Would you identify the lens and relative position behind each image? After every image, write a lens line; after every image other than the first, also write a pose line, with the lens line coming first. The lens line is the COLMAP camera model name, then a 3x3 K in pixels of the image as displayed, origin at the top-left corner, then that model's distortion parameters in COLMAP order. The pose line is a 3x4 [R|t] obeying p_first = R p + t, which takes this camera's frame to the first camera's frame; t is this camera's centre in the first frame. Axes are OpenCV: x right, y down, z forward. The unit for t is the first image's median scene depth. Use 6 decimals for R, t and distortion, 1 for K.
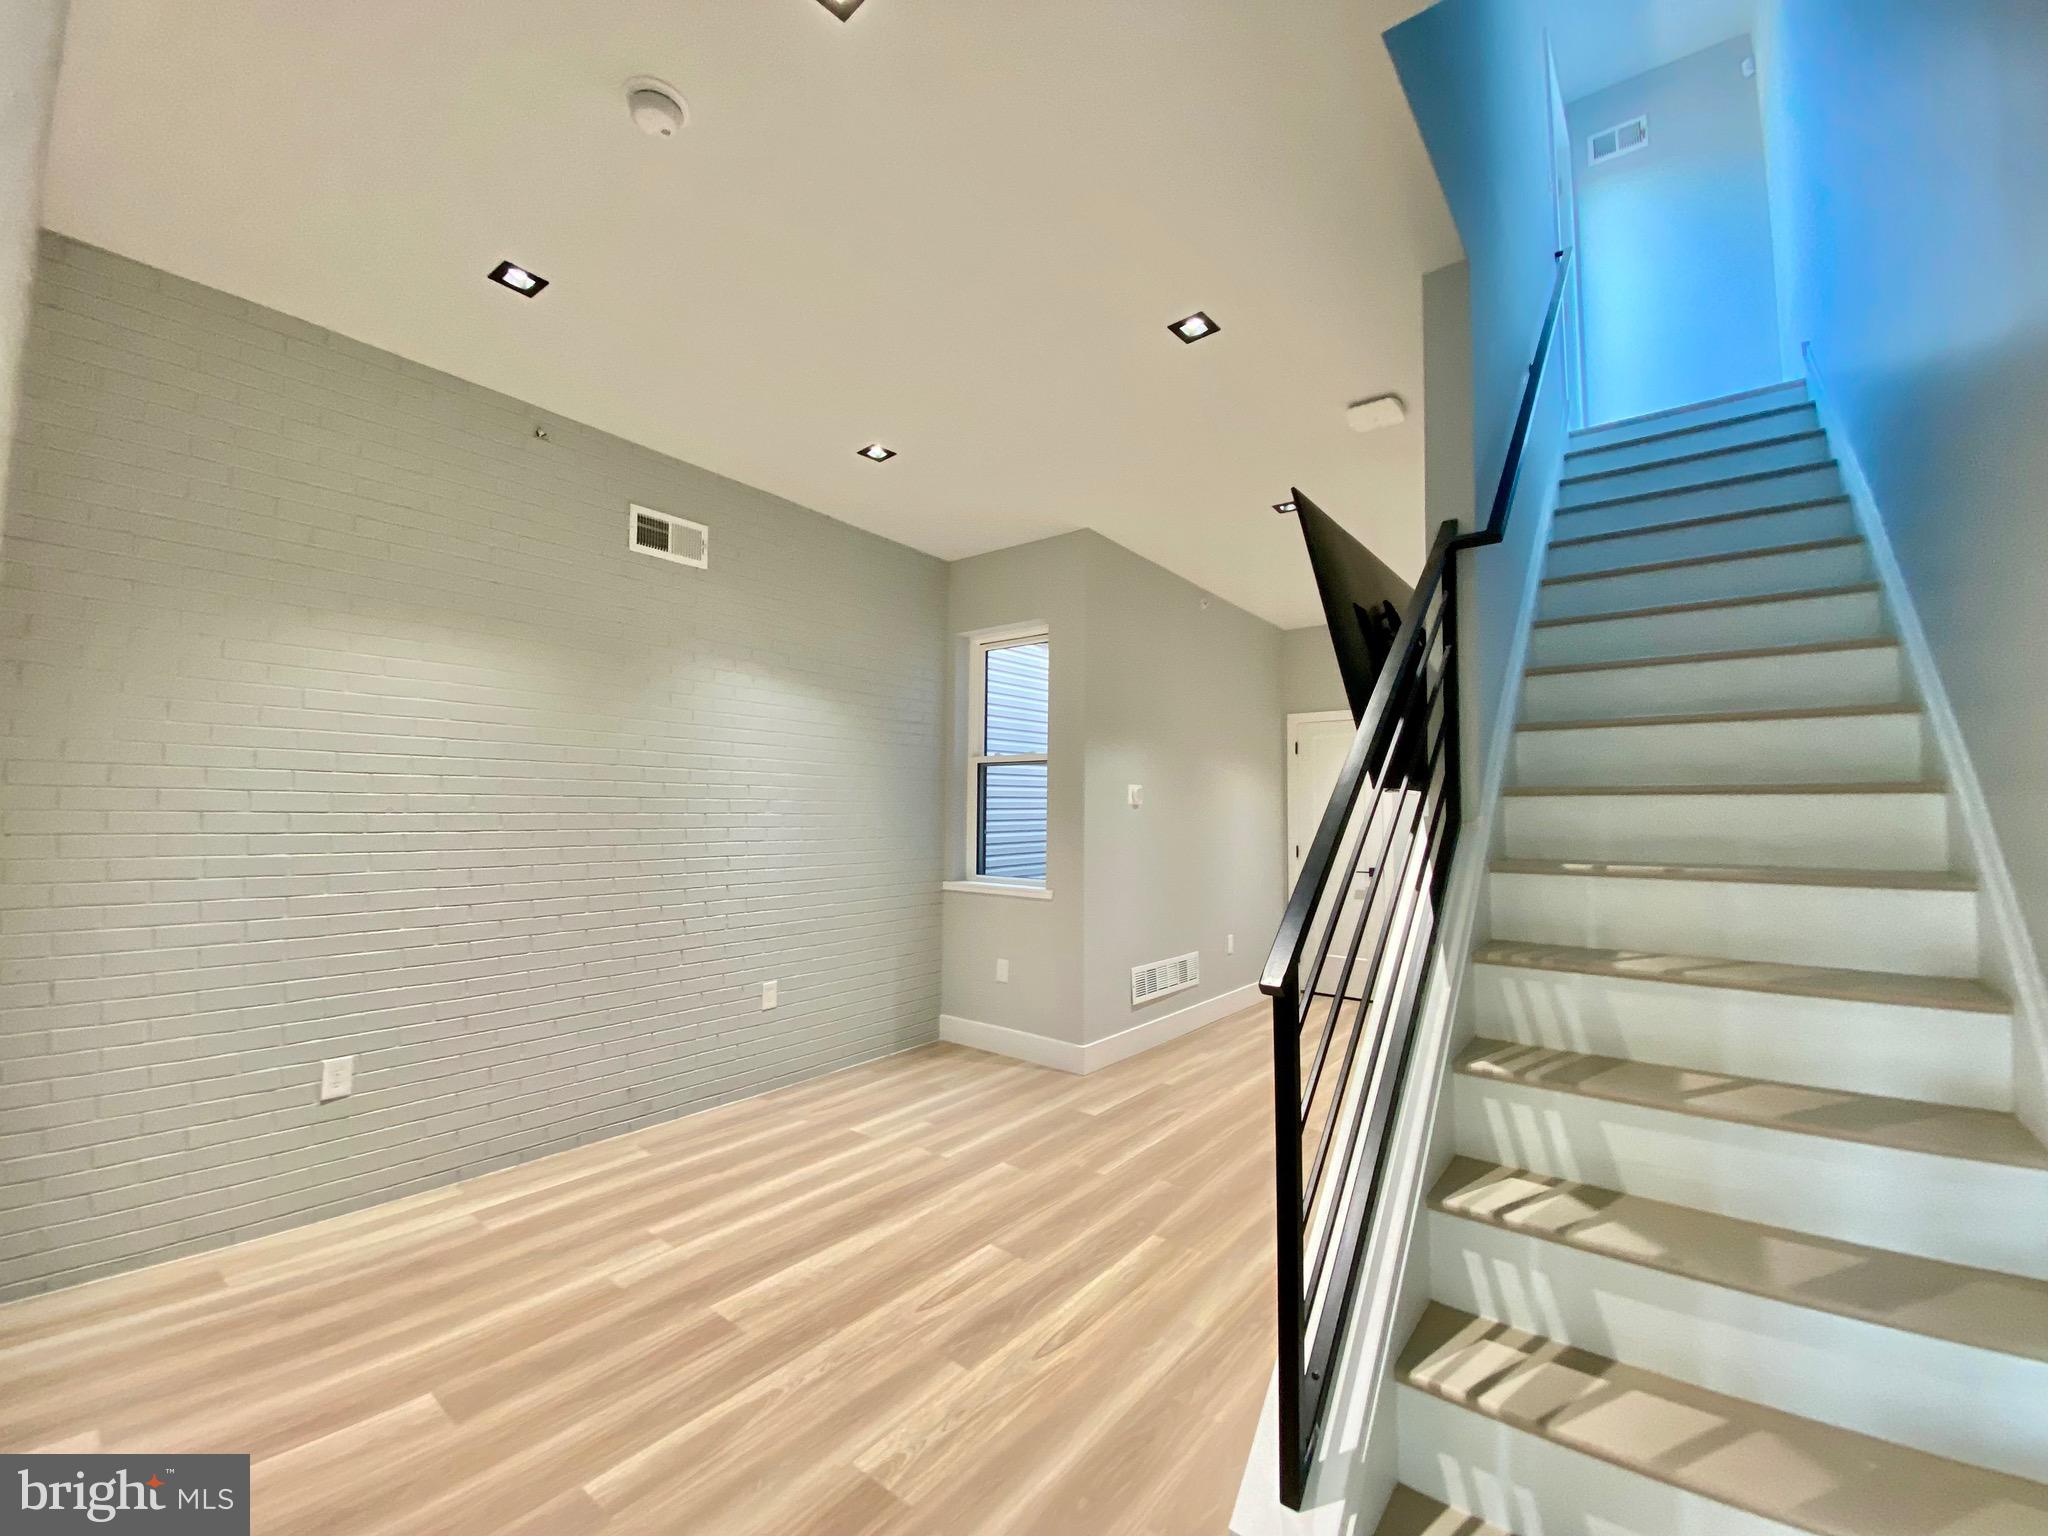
lens RADIAL K [[823.9, 0, 1009.8], [0, 823.9, 760.2], [0, 0, 1]] dist [0.052673, -0.042440]
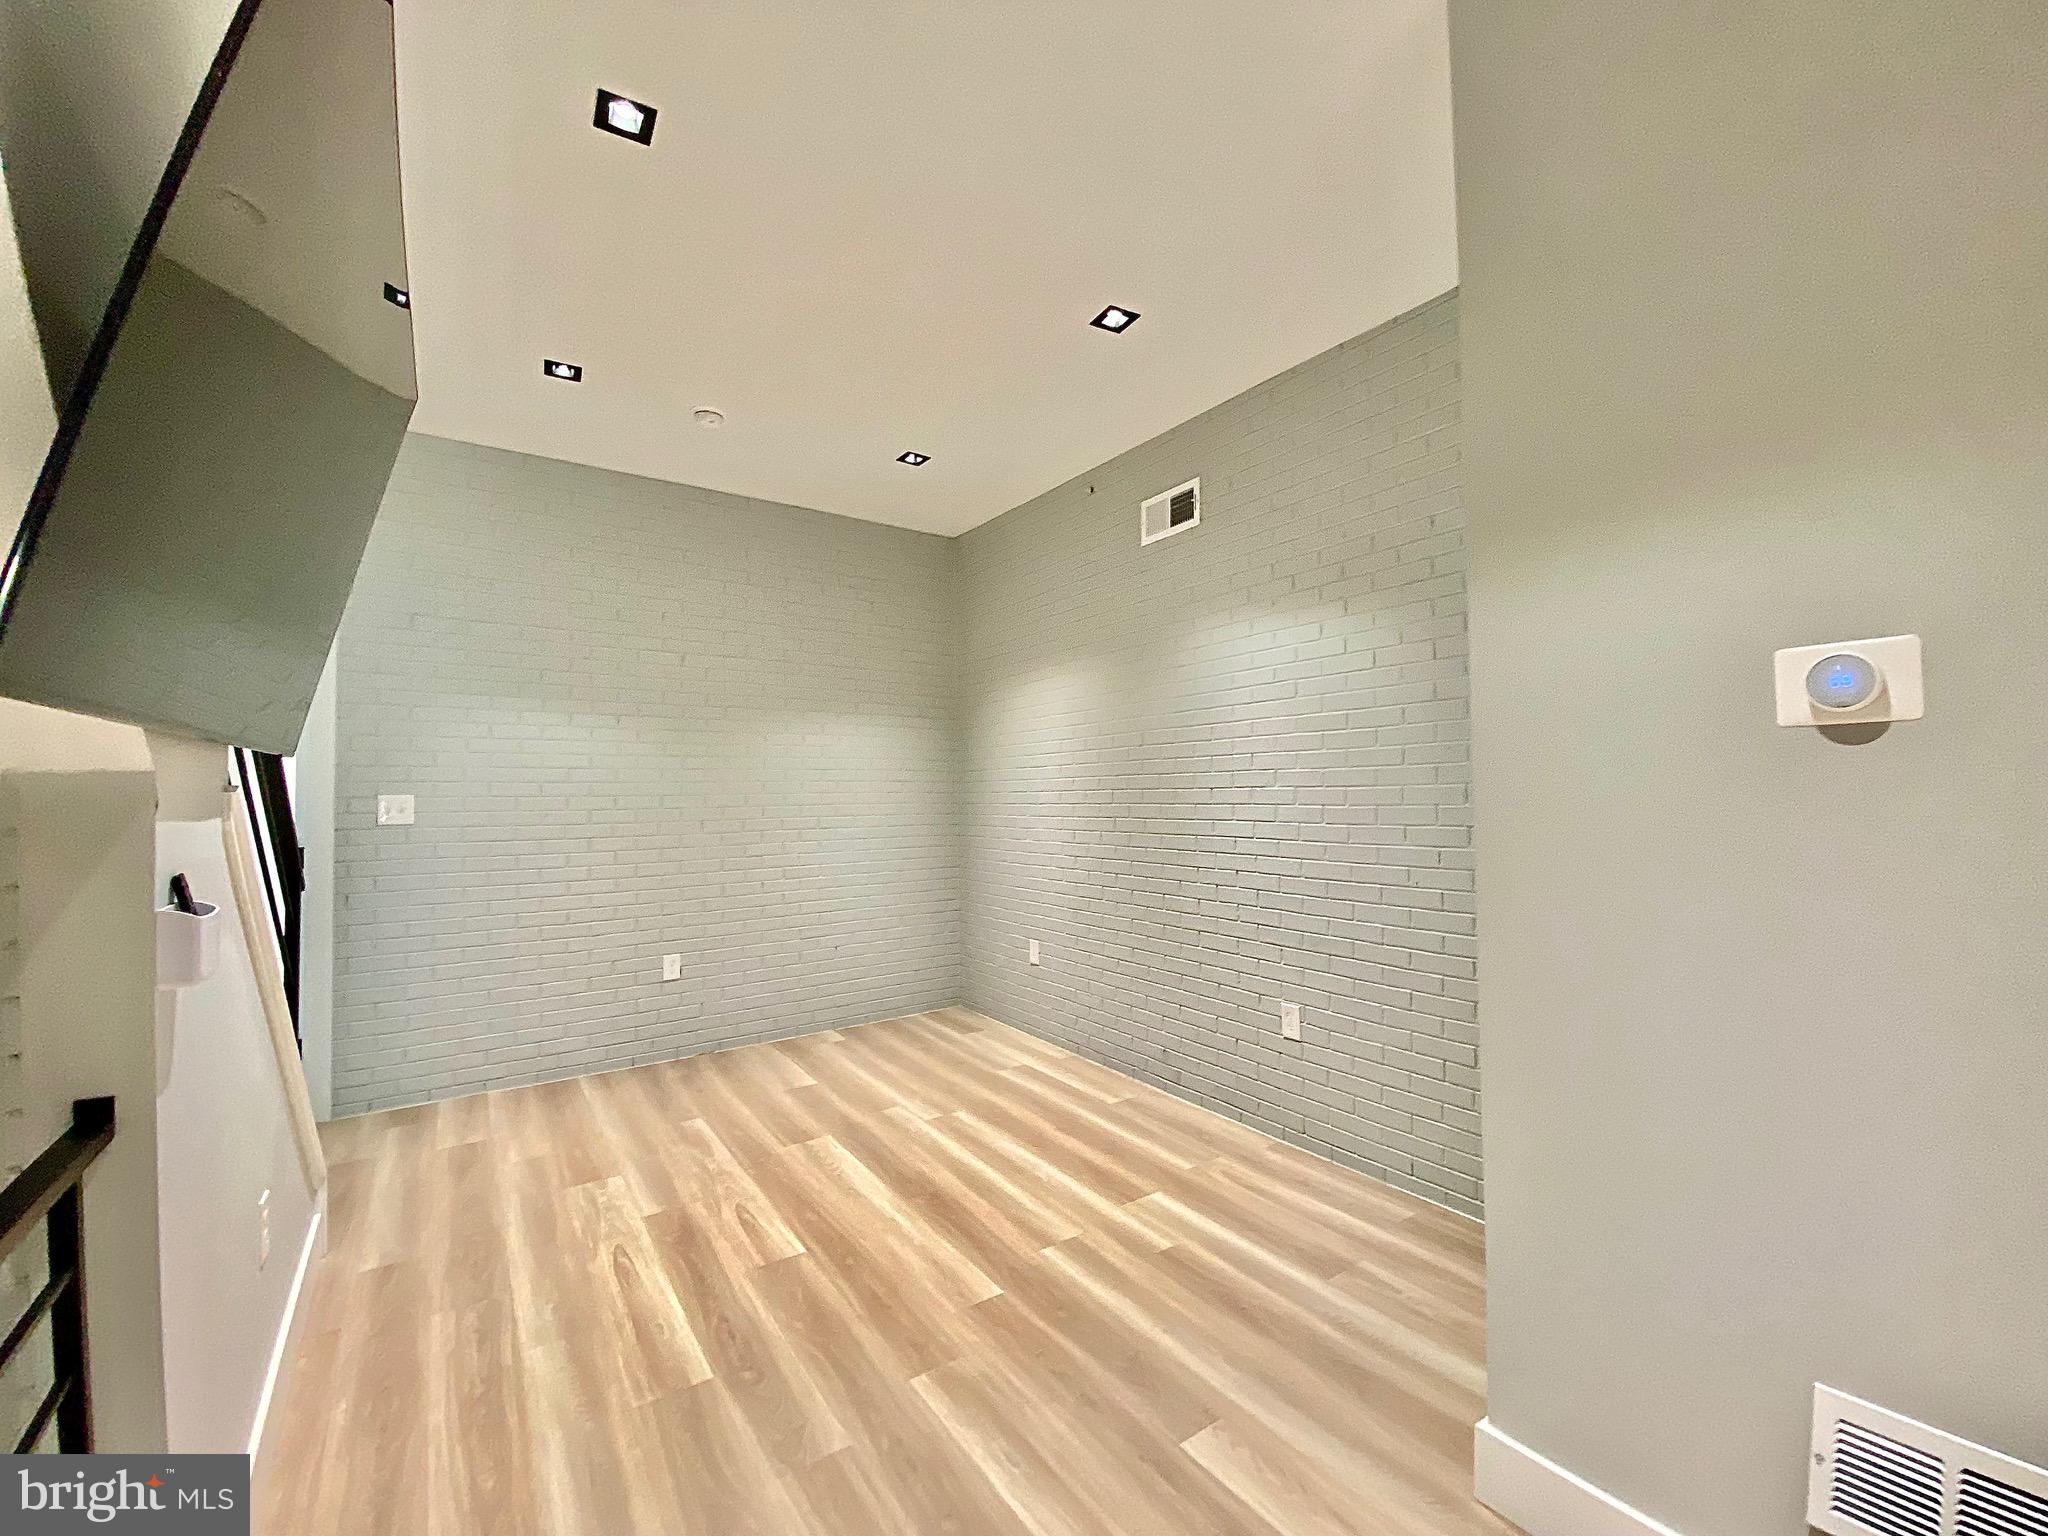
lens RADIAL K [[831.9, 0, 1020.3], [0, 831.9, 766.4], [0, 0, 1]] dist [0.033580, -0.028911]
pose [[-0.281845, -0.033452, -0.958877, 0.693954], [0.074447, 0.995617, -0.056616, 0.094834], [0.956567, -0.087343, -0.278119, 1.294041]]
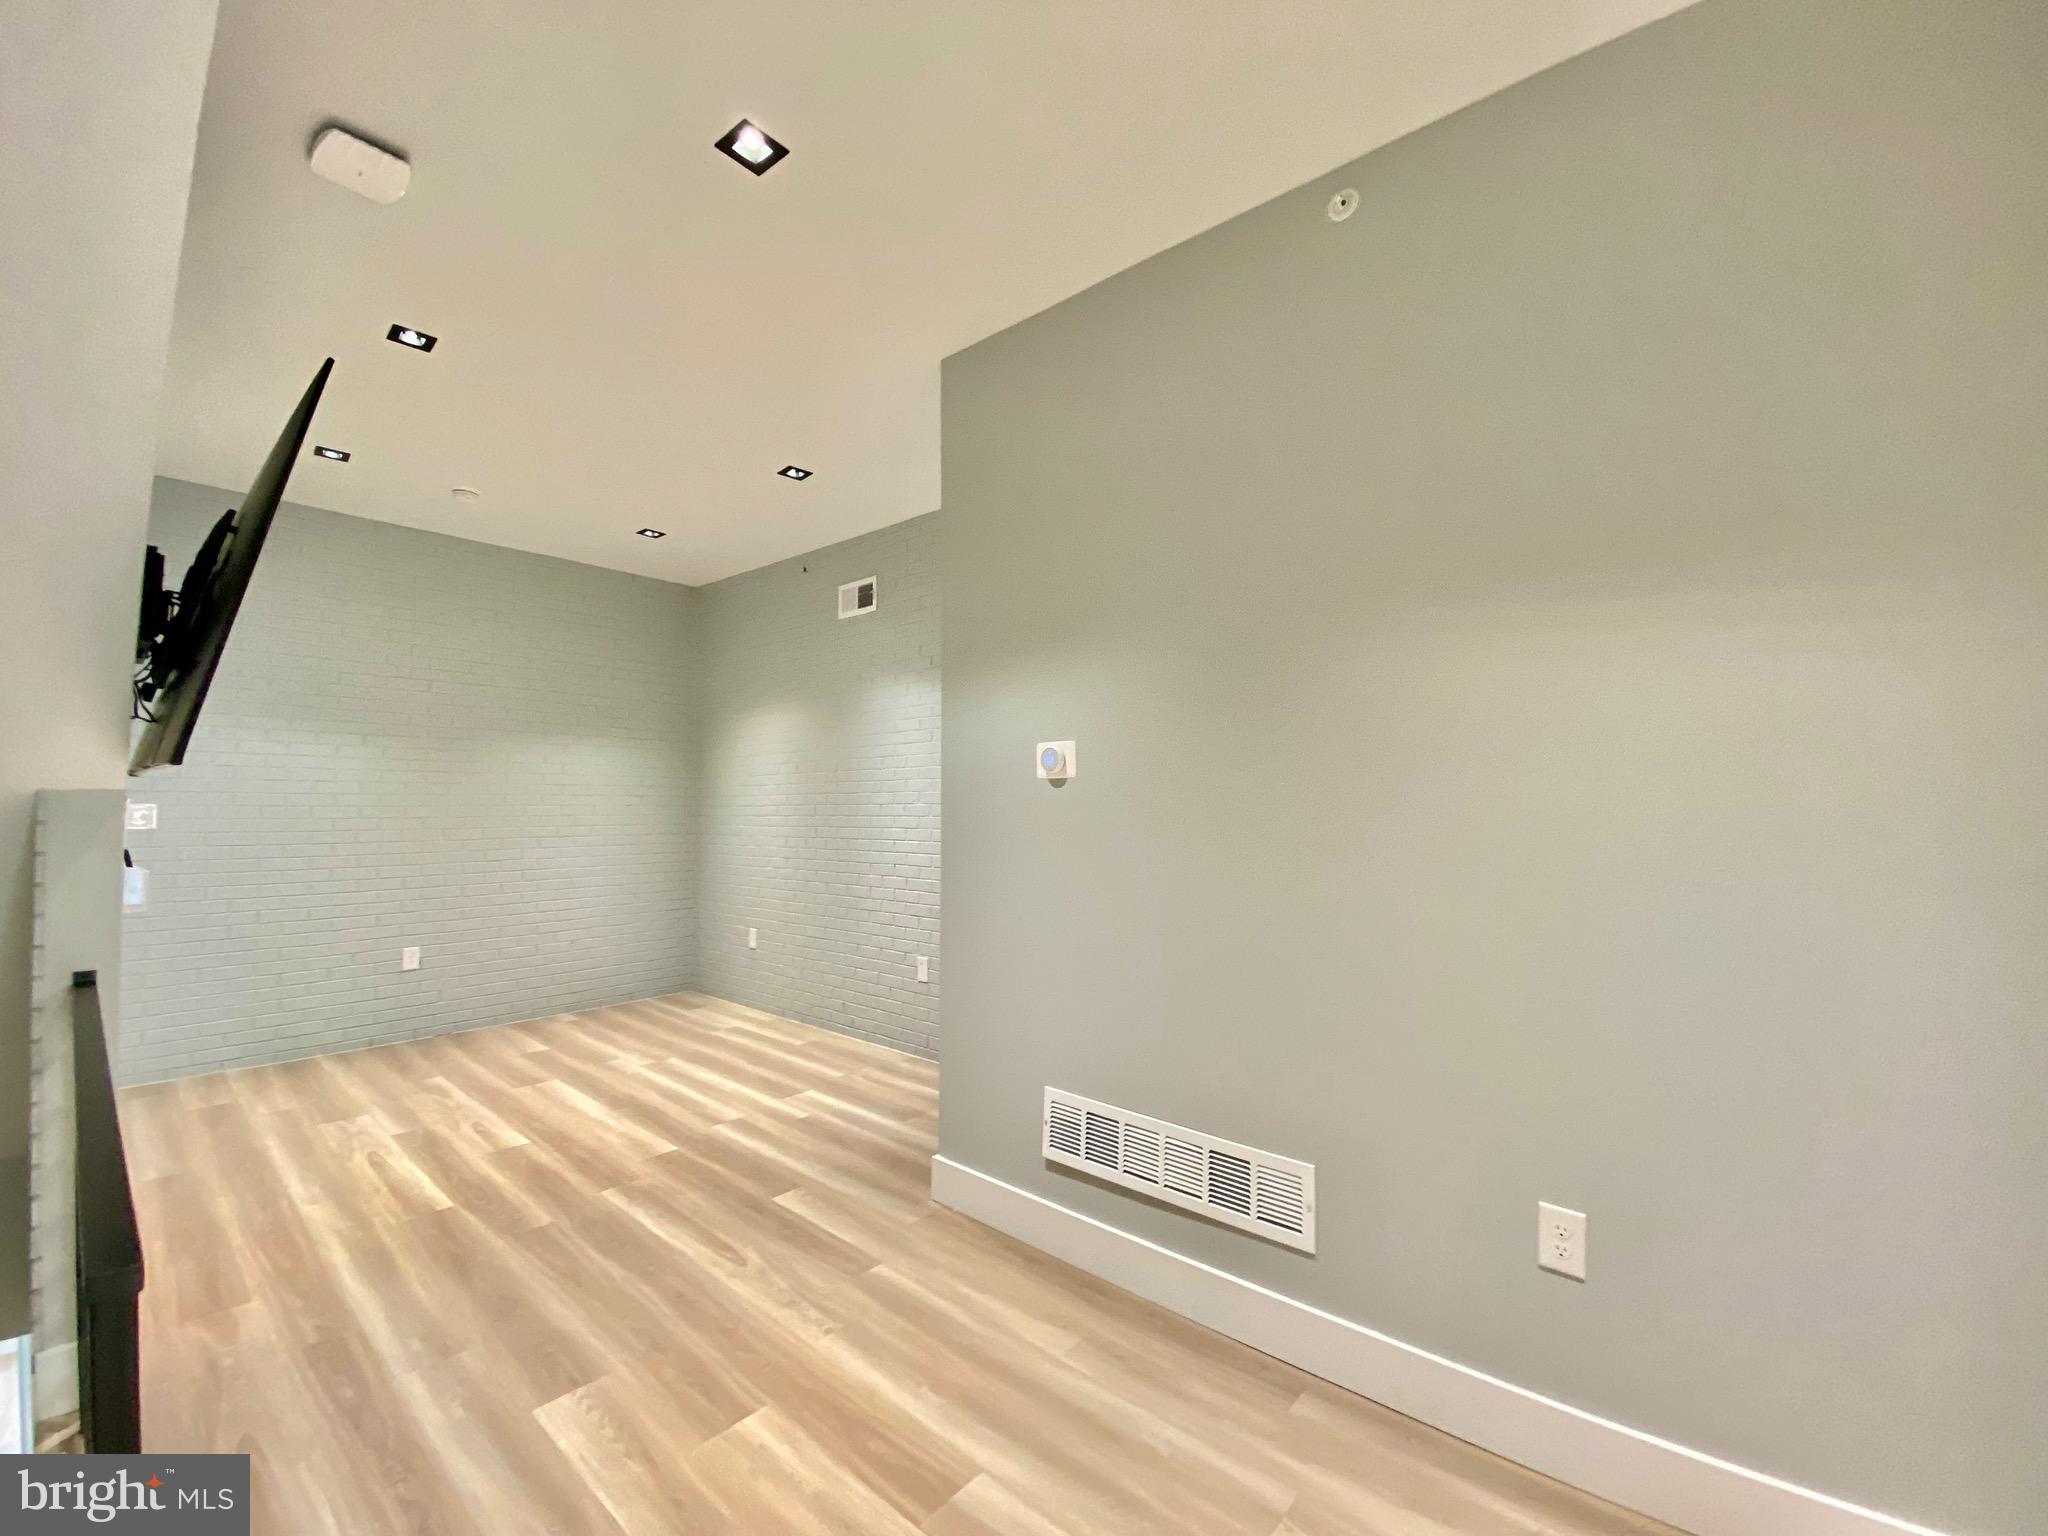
lens RADIAL K [[831.9, 0, 1020.3], [0, 831.9, 766.4], [0, 0, 1]] dist [0.033580, -0.028911]
pose [[-0.038291, -0.055638, -0.997717, 1.053968], [0.069149, 0.995908, -0.058191, 0.115402], [0.996871, -0.071220, -0.034287, 1.538268]]
